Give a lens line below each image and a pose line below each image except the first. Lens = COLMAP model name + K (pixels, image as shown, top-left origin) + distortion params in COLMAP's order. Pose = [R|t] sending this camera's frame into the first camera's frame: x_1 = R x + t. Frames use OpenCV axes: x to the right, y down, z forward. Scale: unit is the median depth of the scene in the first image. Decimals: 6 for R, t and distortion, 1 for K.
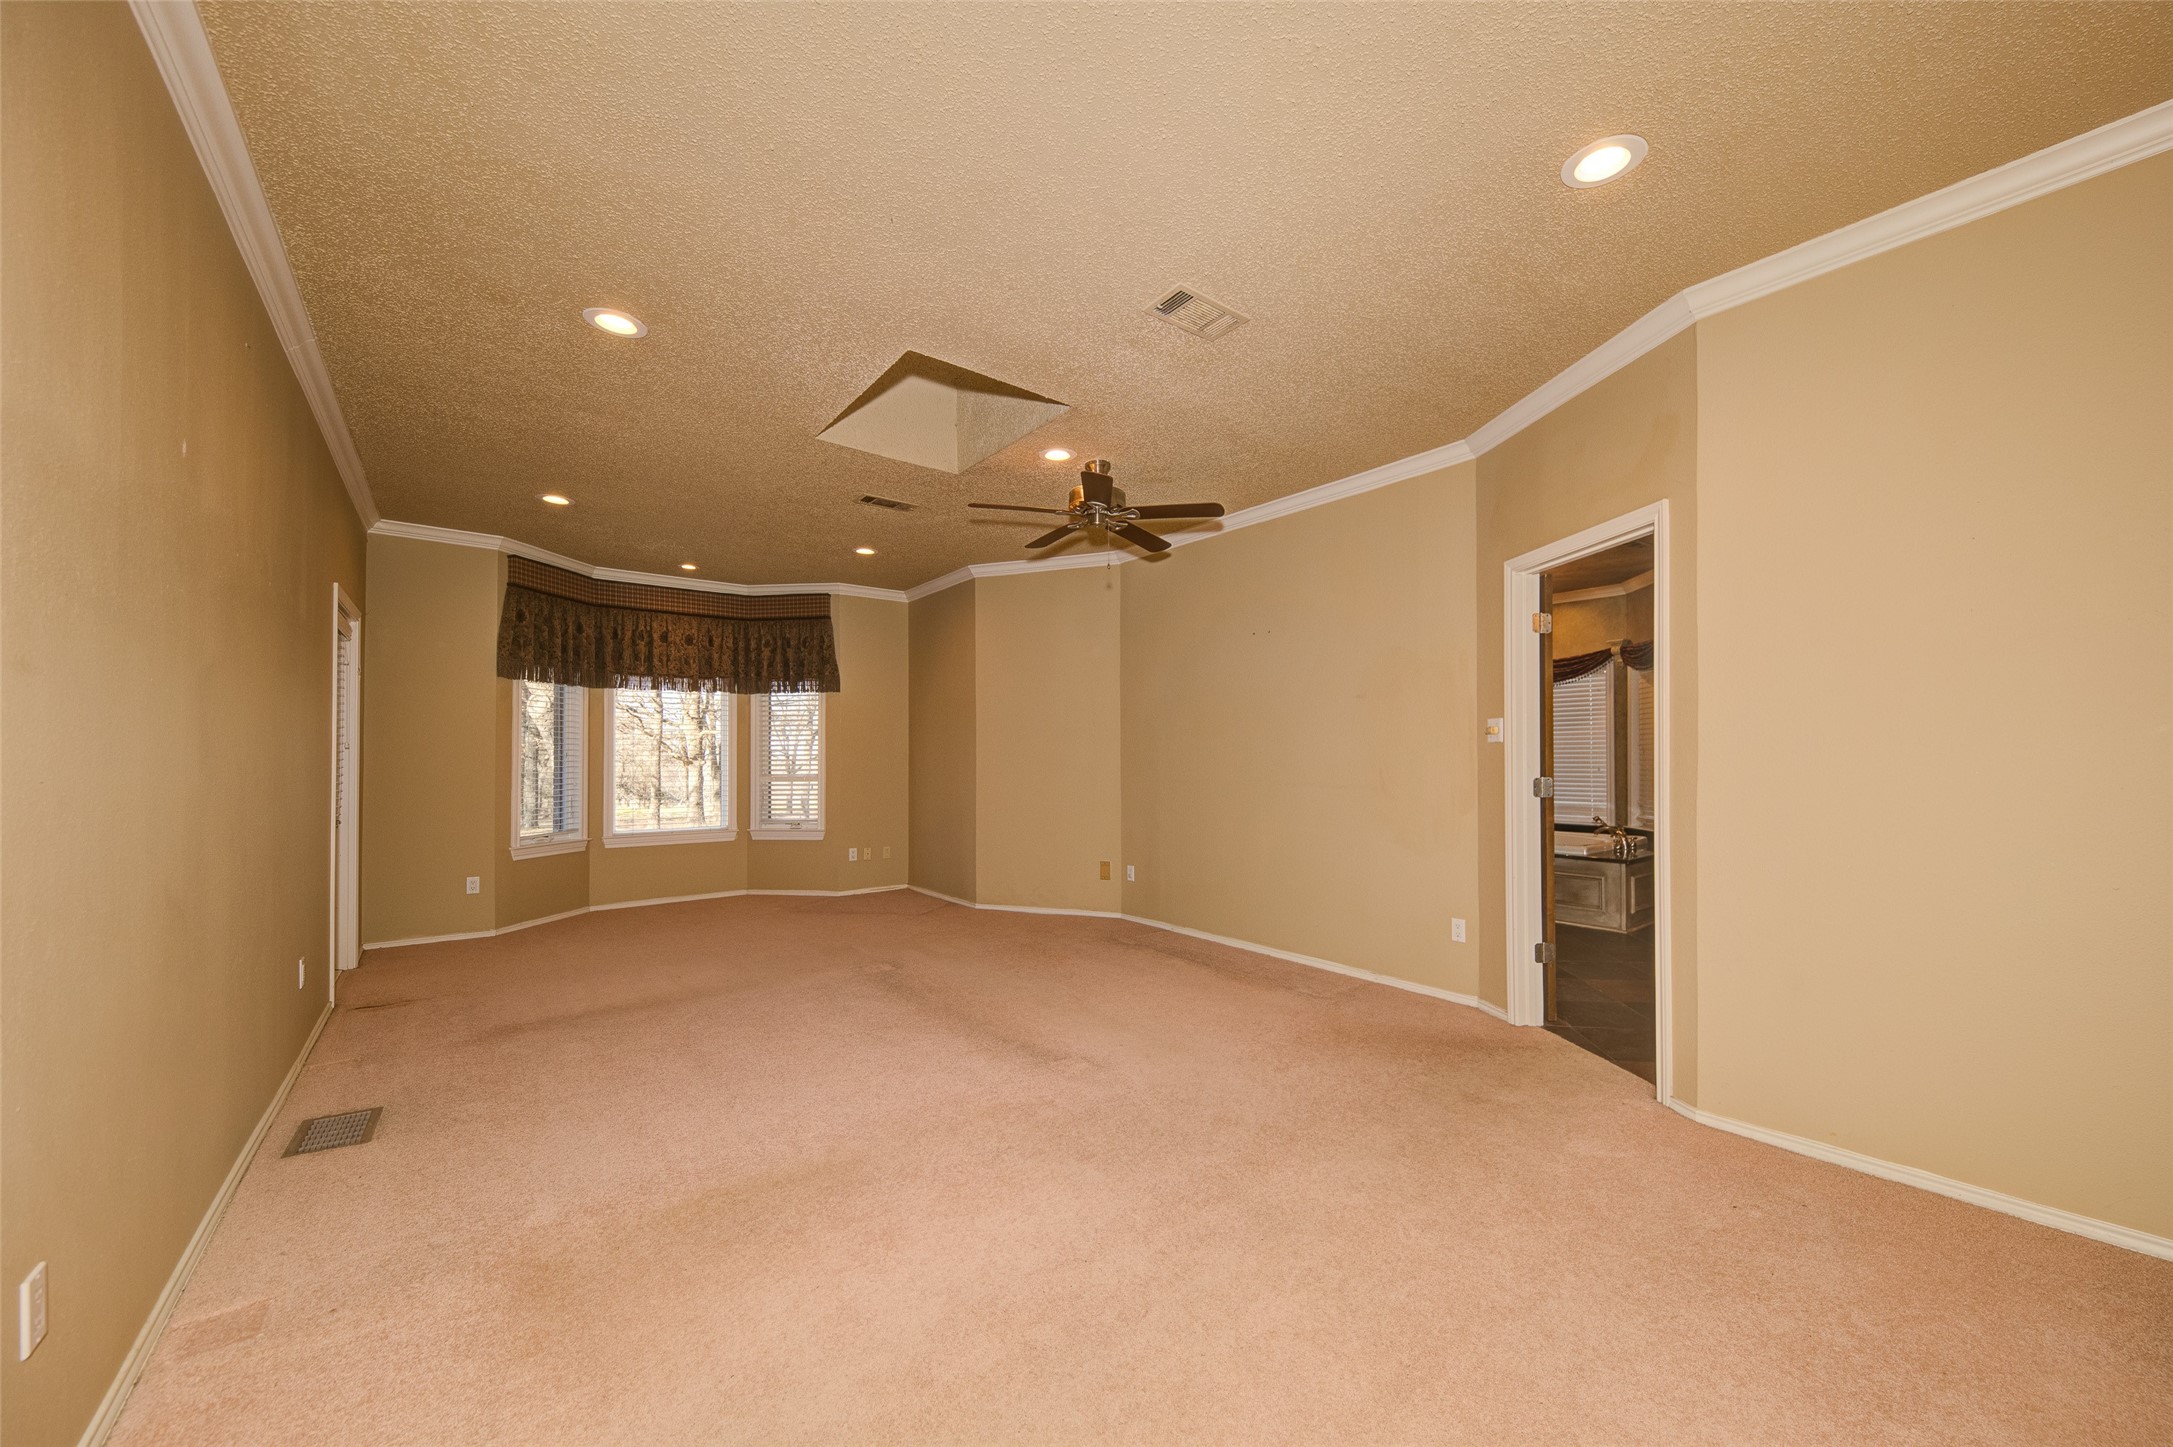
lens RADIAL K [[804.4, 0, 1087.4], [0, 804.4, 760.8], [0, 0, 1]] dist [0.000158, 0.000011]
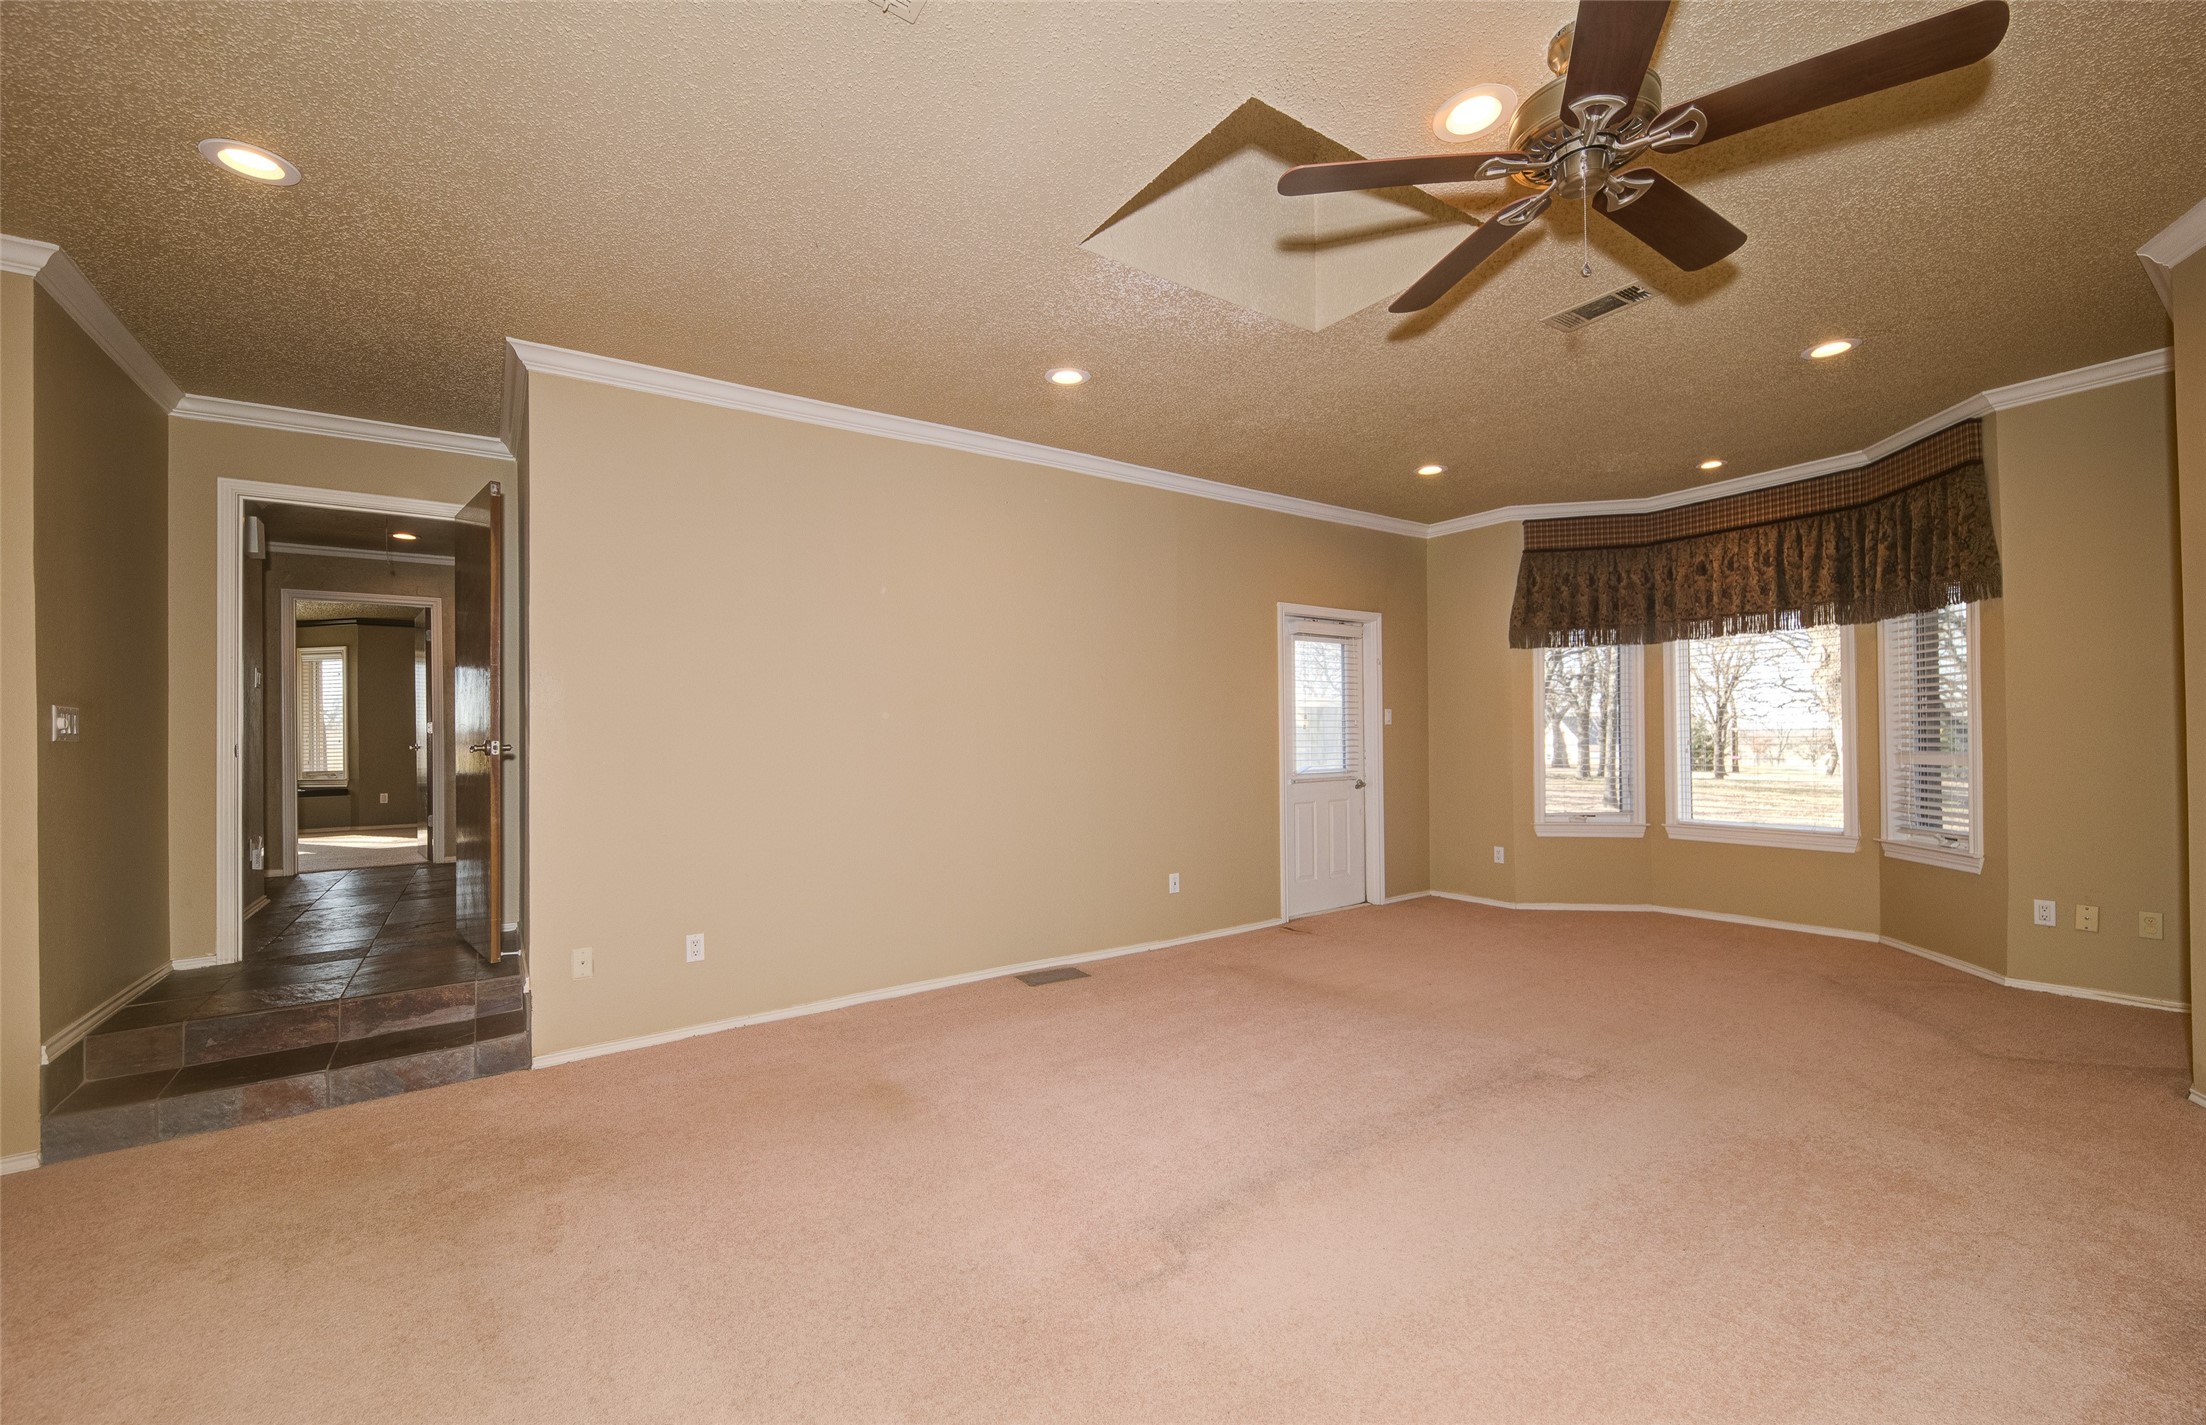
lens RADIAL K [[877.0, 0, 1103.0], [0, 877.0, 712.5], [0, 0, 1]] dist [-0.000814, -0.000137]
pose [[-0.048597, -0.018980, -0.998638, 0.321580], [0.018986, 0.999621, -0.019922, -0.011388], [0.998638, -0.019928, -0.048218, 0.475810]]
